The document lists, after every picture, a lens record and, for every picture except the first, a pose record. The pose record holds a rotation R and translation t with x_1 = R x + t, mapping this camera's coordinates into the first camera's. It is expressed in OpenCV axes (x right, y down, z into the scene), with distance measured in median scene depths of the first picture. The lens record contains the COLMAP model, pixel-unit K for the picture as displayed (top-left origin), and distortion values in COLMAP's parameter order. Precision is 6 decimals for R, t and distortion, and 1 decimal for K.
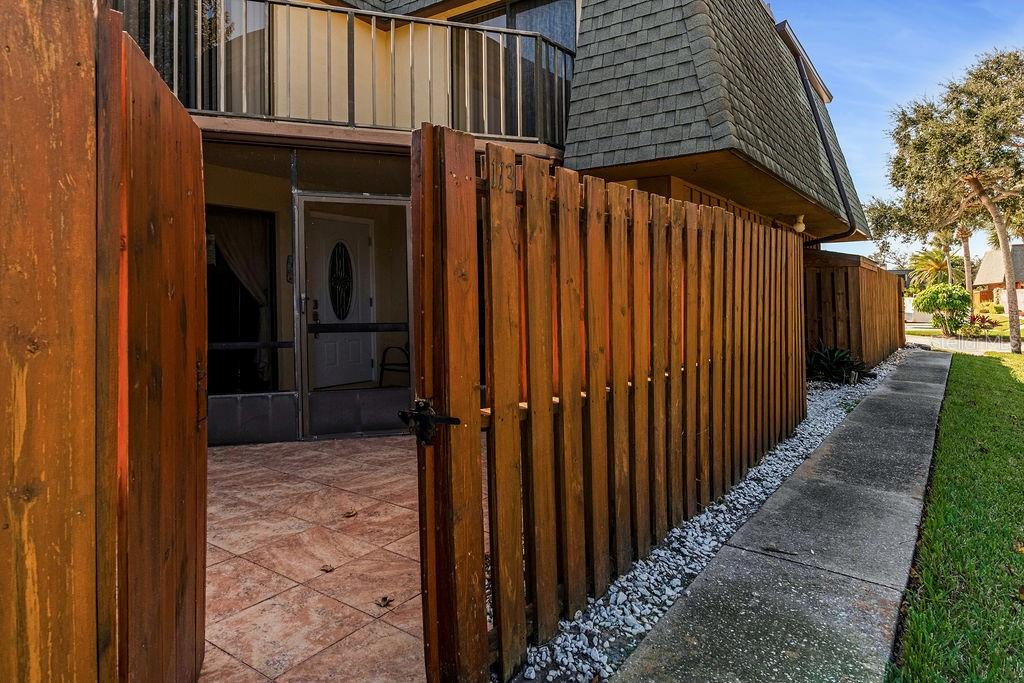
lens RADIAL K [[590.1, 0, 516.3], [0, 590.1, 279.1], [0, 0, 1]] dist [0.036011, -0.000345]
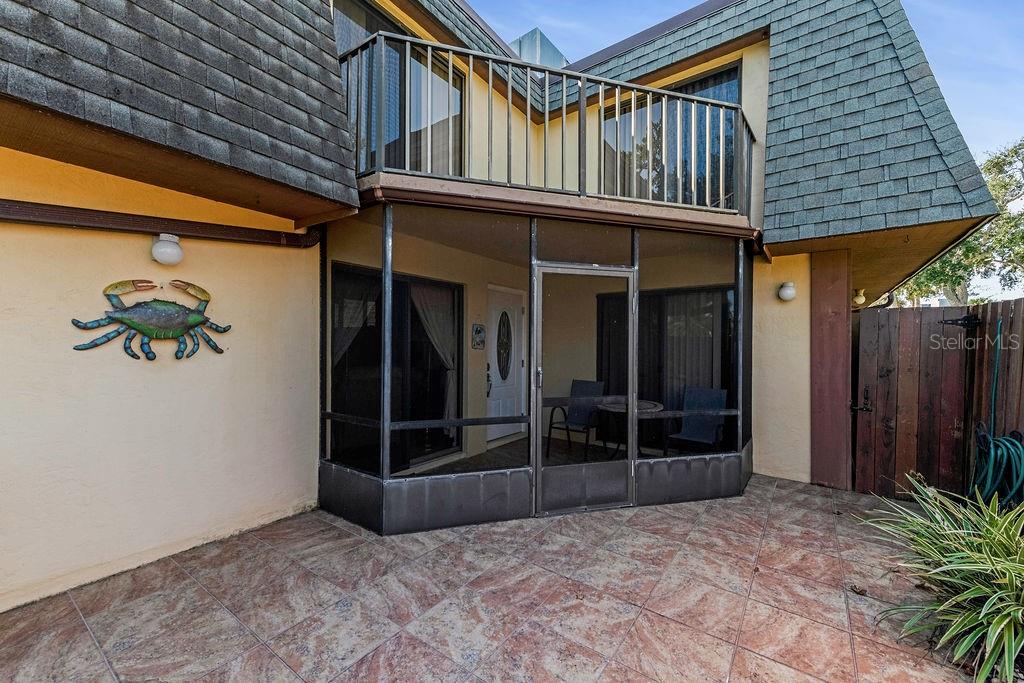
lens RADIAL K [[419.3, 0, 512.0], [0, 419.3, 341.5], [0, 0, 1]] dist [0.018892, -0.000230]
pose [[0.998413, 0.011753, -0.055069, -0.233559], [-0.010740, 0.999768, 0.018659, -0.019432], [0.055275, -0.018038, 0.998308, 0.198838]]
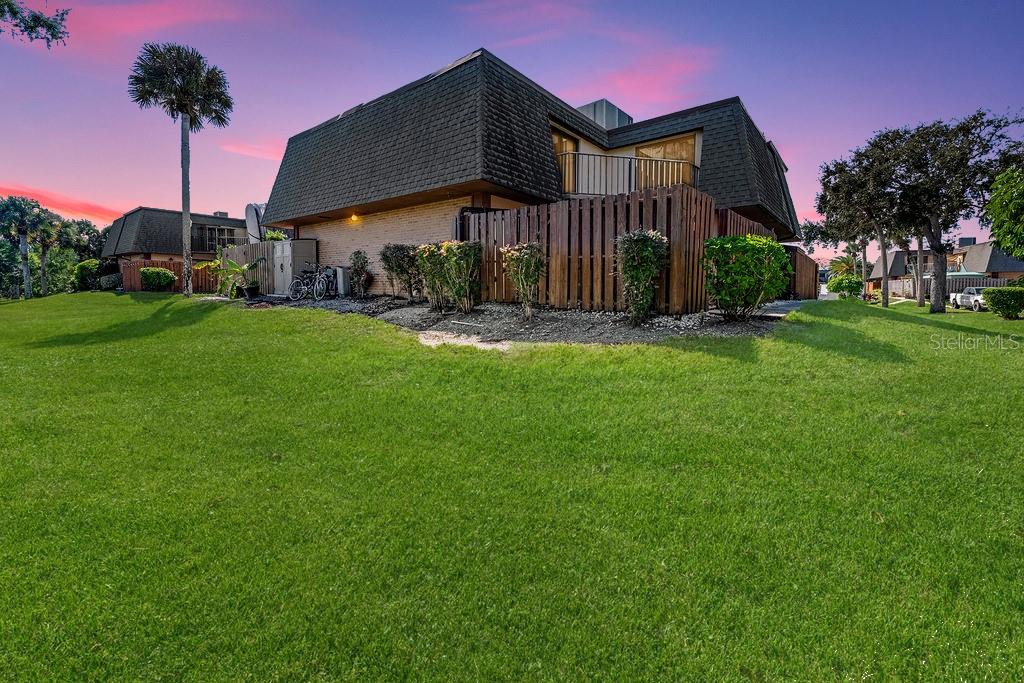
lens RADIAL K [[427.7, 0, 512.9], [0, 427.7, 324.5], [0, 0, 1]] dist [0.000490, 0.000005]
pose [[0.998514, 0.003278, -0.054394, -0.539470], [0.002101, 0.995131, 0.098544, 0.122282], [0.054452, -0.098511, 0.993645, -0.911464]]
